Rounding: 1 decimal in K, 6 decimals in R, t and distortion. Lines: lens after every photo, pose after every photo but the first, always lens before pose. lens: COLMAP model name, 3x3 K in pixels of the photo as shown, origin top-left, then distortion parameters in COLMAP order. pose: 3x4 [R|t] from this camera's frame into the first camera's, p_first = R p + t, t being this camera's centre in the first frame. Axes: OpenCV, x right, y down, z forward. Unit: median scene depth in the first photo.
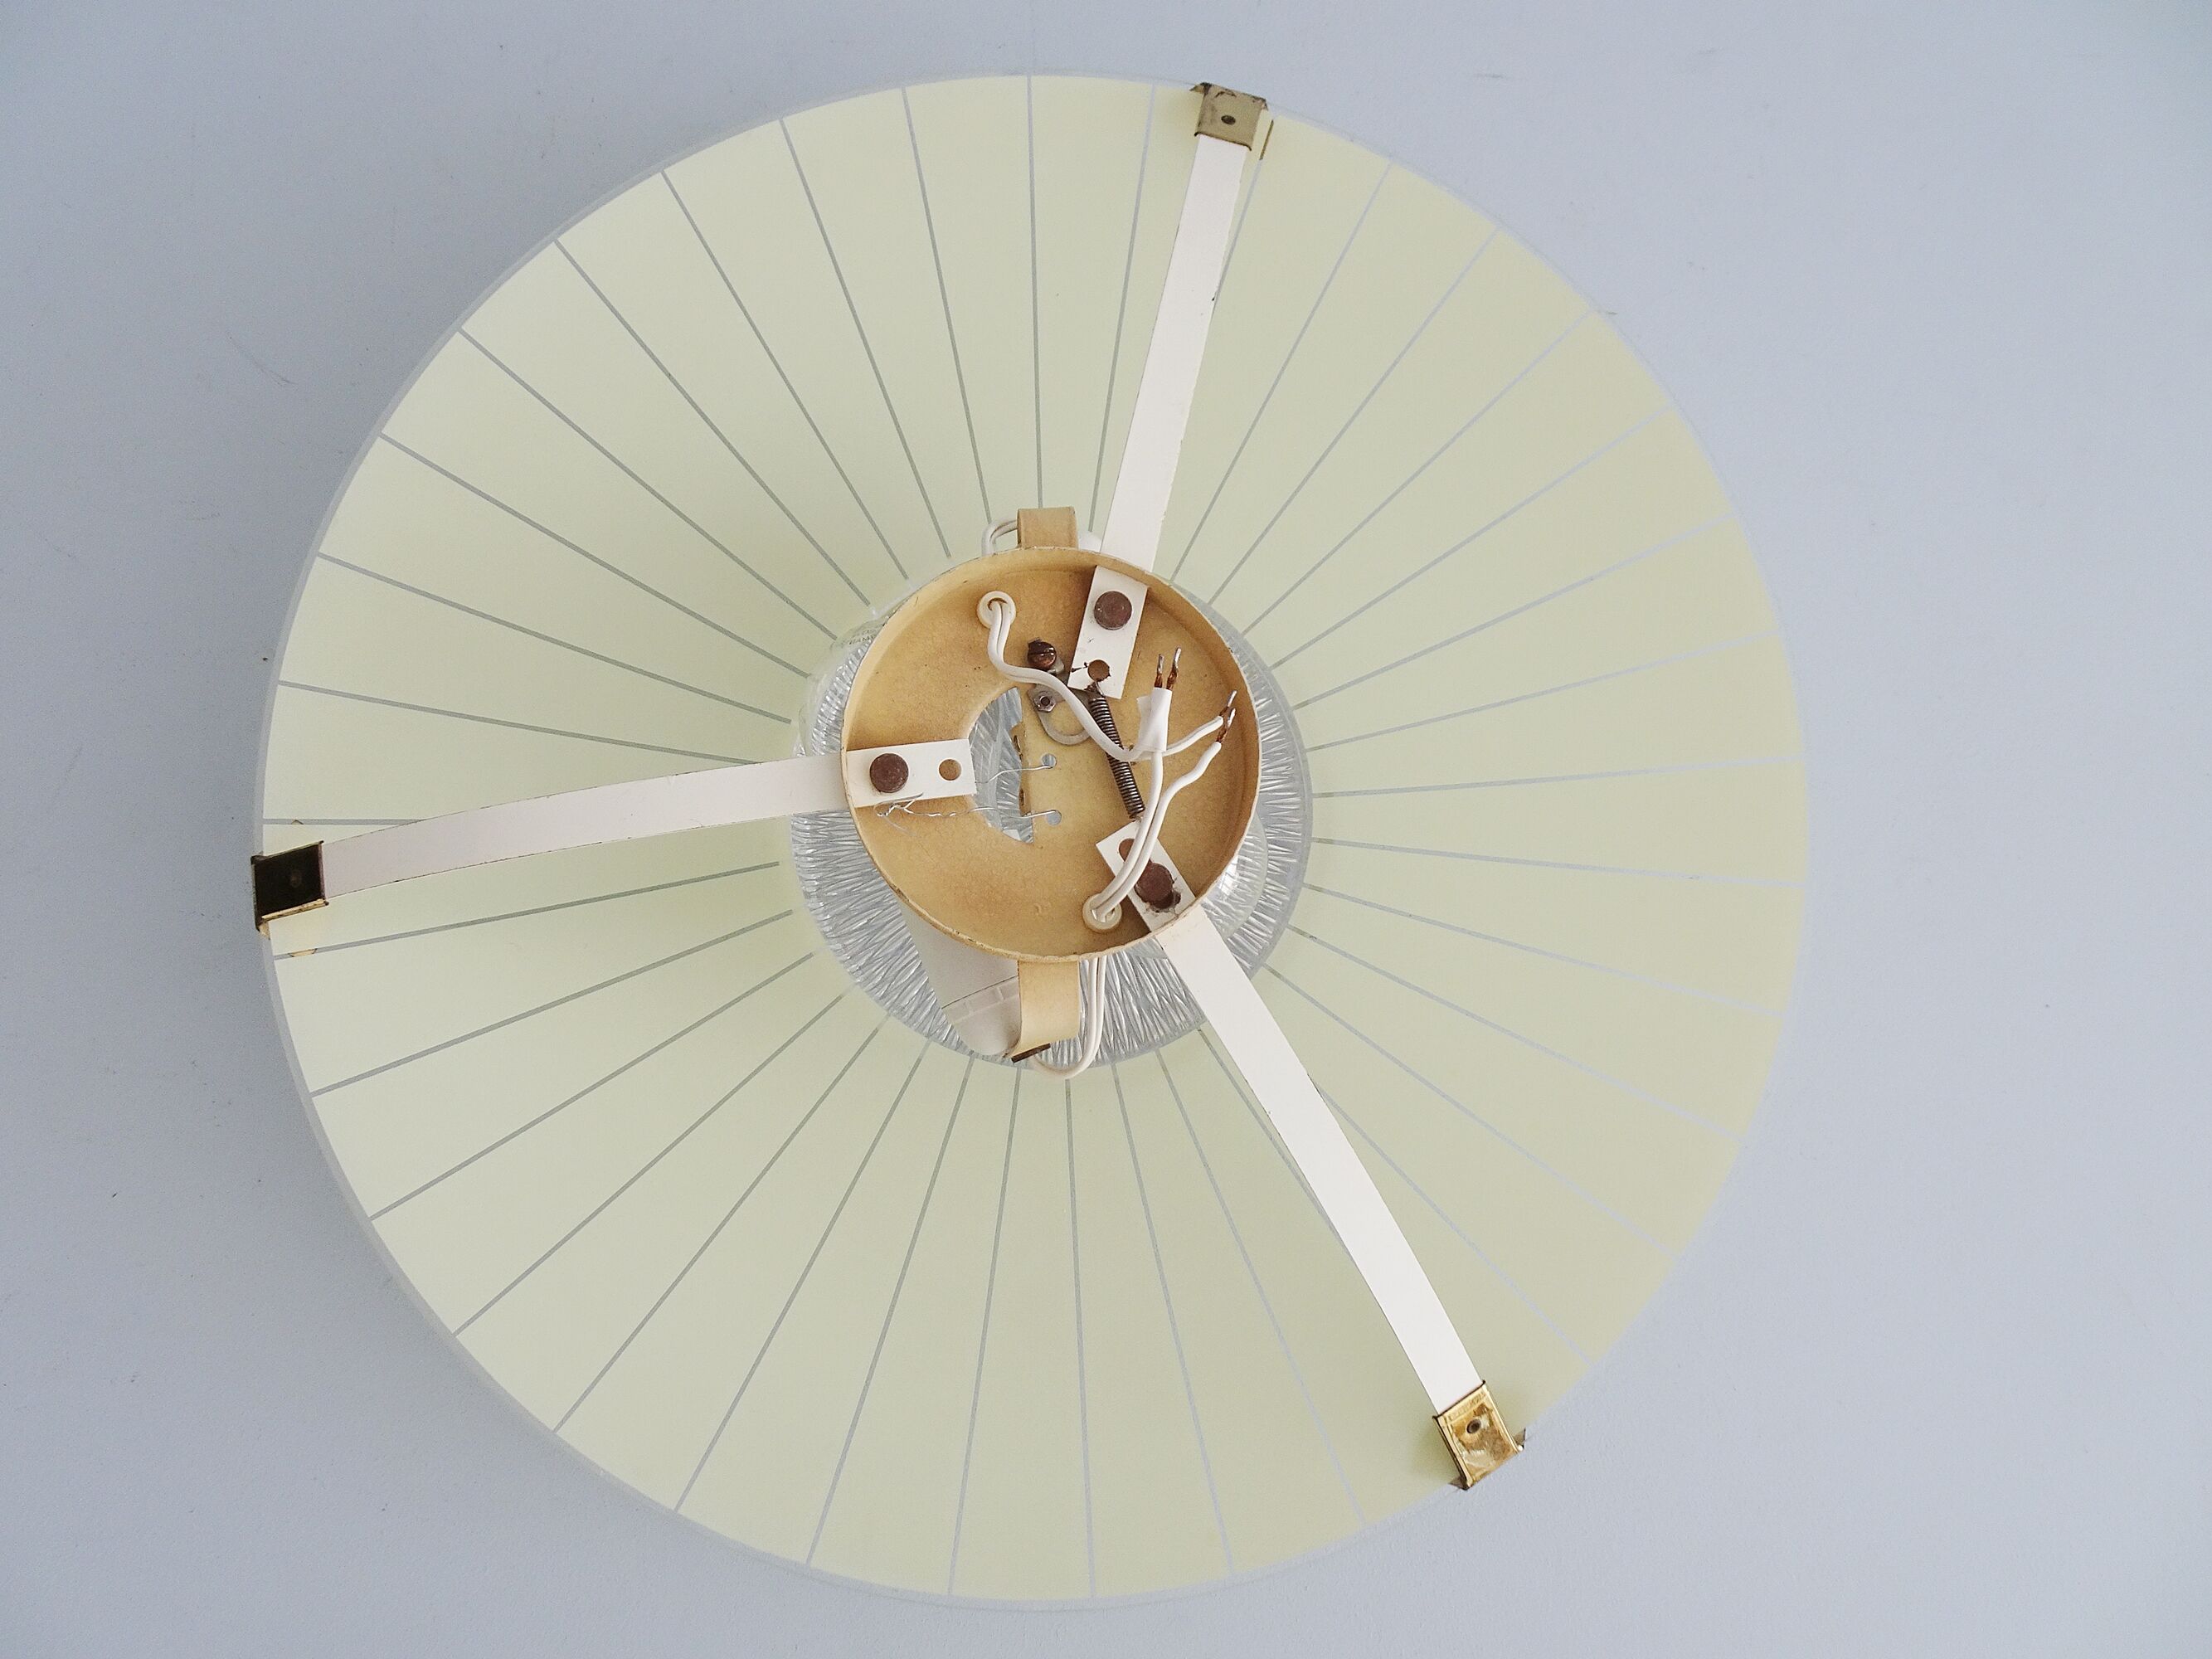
lens RADIAL K [[1546.7, 0, 1106.0], [0, 1546.7, 829.5], [0, 0, 1]] dist [0.000723, 0.000305]
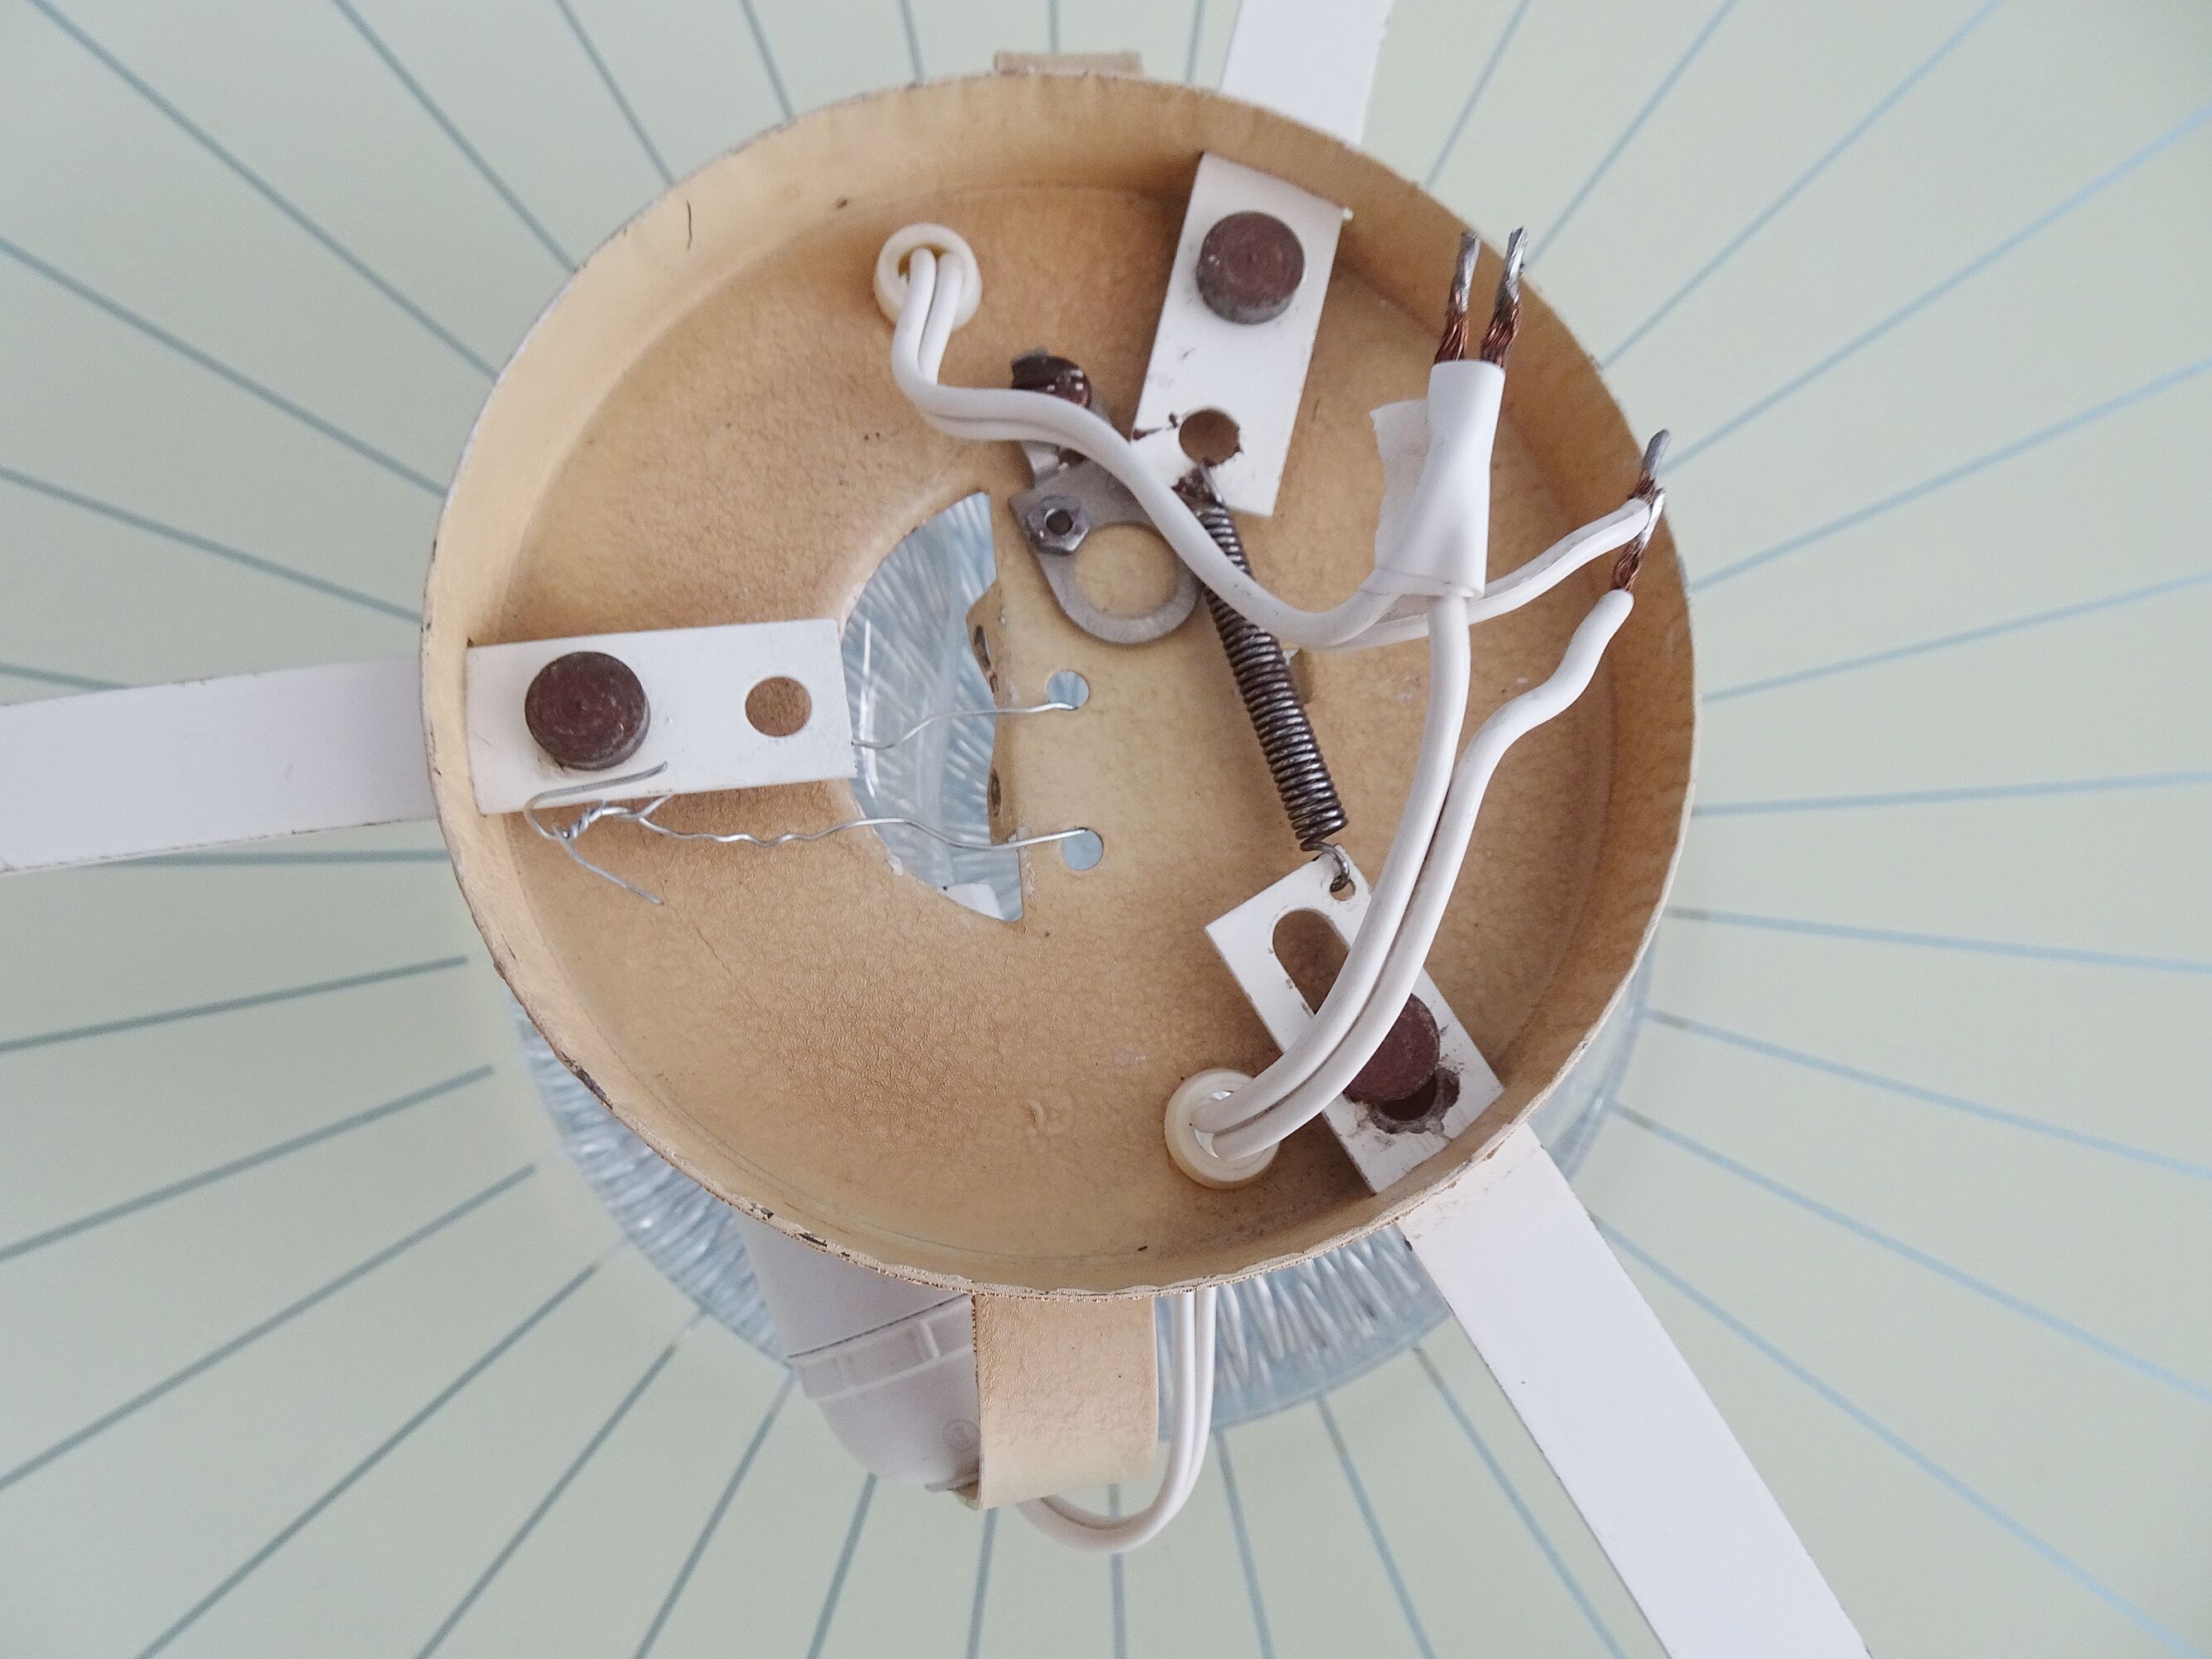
lens RADIAL K [[1546.7, 0, 1106.0], [0, 1546.7, 829.5], [0, 0, 1]] dist [0.000723, 0.000305]
pose [[0.999717, 0.002796, -0.023610, -0.019976], [-0.003775, 0.999132, -0.041493, 0.002571], [0.023474, 0.041570, 0.998860, 0.651396]]
